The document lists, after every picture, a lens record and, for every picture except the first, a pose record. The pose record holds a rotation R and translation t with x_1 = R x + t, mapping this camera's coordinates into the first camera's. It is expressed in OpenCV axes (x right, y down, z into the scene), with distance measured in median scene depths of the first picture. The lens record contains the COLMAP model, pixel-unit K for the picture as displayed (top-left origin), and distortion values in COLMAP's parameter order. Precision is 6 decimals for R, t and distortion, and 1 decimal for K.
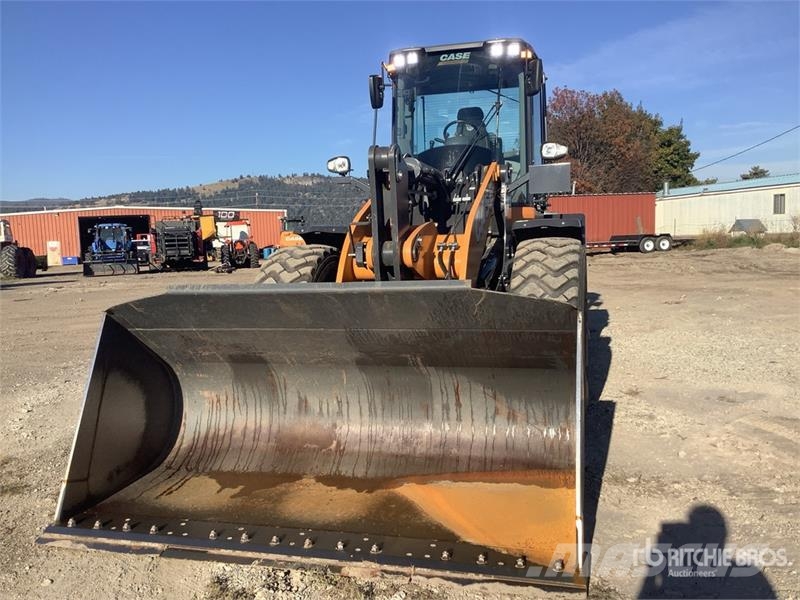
lens RADIAL K [[734.1, 0, 393.9], [0, 734.1, 301.8], [0, 0, 1]] dist [0.125195, -0.226891]
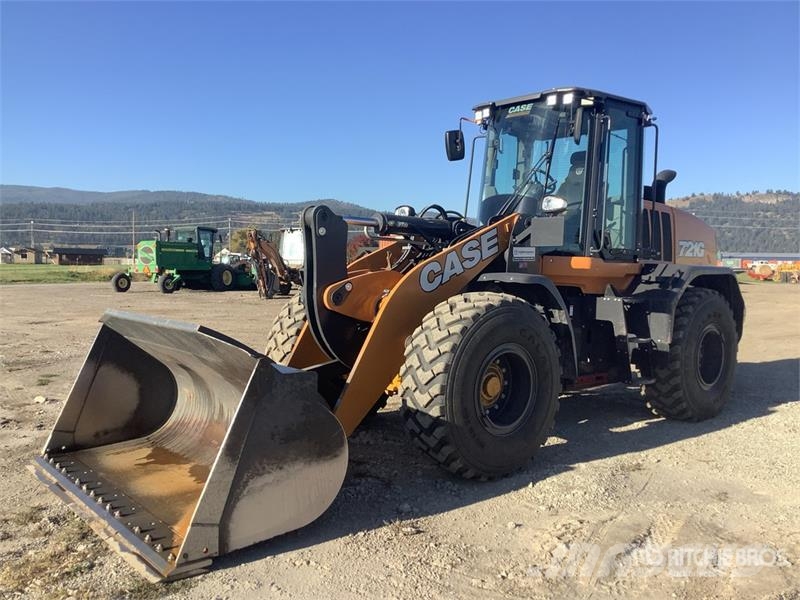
lens RADIAL K [[734.1, 0, 393.9], [0, 734.1, 301.8], [0, 0, 1]] dist [0.125195, -0.226891]
pose [[0.817488, 0.080696, -0.570265, 0.611906], [-0.093372, 0.995606, 0.007034, -0.060886], [0.568327, 0.047497, 0.821431, 0.077041]]
